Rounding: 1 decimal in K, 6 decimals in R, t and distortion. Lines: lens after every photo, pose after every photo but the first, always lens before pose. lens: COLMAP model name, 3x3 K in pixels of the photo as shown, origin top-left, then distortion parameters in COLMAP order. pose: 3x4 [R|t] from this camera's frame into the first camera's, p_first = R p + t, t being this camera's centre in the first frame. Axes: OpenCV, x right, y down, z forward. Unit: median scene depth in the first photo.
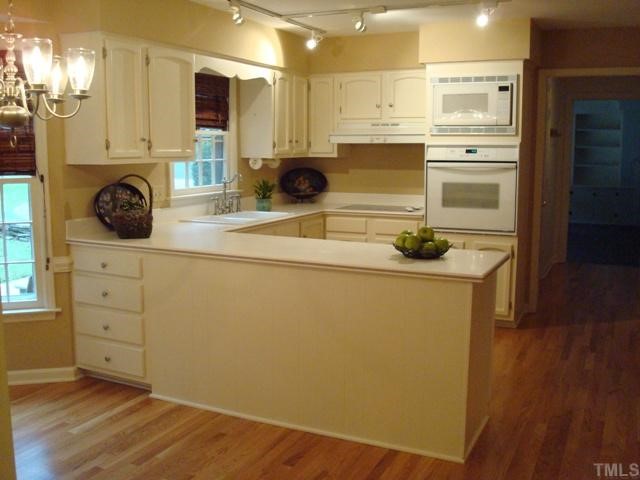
lens RADIAL K [[689.8, 0, 320.0], [0, 689.8, 240.0], [0, 0, 1]] dist [-0.020486, 0.005831]
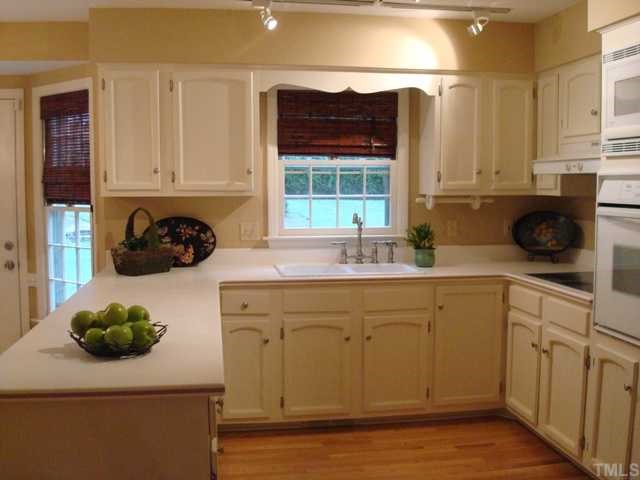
lens RADIAL K [[689.8, 0, 320.0], [0, 689.8, 240.0], [0, 0, 1]] dist [-0.020486, 0.005831]
pose [[0.563927, 0.069118, -0.822927, 0.475997], [-0.112609, 0.993620, 0.006287, -0.062931], [0.818111, 0.089123, 0.568112, 0.494029]]
